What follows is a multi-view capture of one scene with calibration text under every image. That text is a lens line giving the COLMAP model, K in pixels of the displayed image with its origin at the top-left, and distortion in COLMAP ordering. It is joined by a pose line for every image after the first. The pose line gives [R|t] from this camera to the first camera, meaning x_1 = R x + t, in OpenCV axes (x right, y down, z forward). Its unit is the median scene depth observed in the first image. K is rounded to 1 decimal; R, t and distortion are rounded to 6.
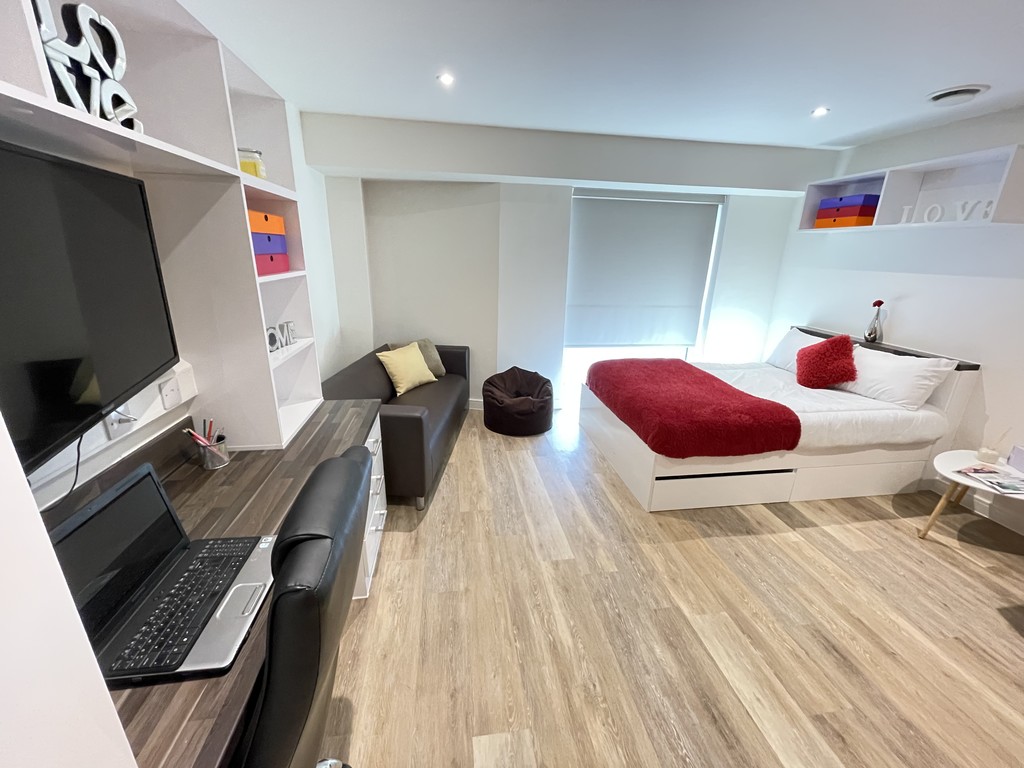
lens RADIAL K [[413.5, 0, 508.1], [0, 413.5, 383.9], [0, 0, 1]] dist [-0.003681, 0.001149]
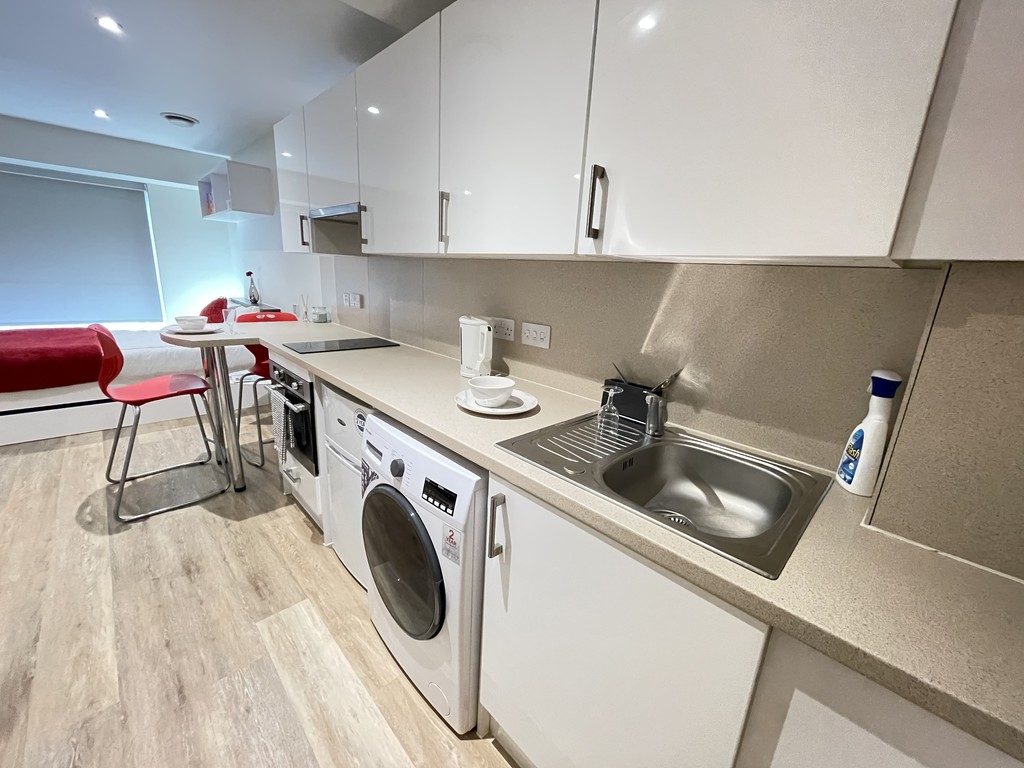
lens RADIAL K [[413.5, 0, 505.3], [0, 413.5, 387.2], [0, 0, 1]] dist [-0.003681, 0.001149]
pose [[0.813917, -0.136827, 0.564639, 0.673526], [0.141787, 0.989266, 0.035342, 0.215050], [-0.563414, 0.051293, 0.824581, -0.503023]]
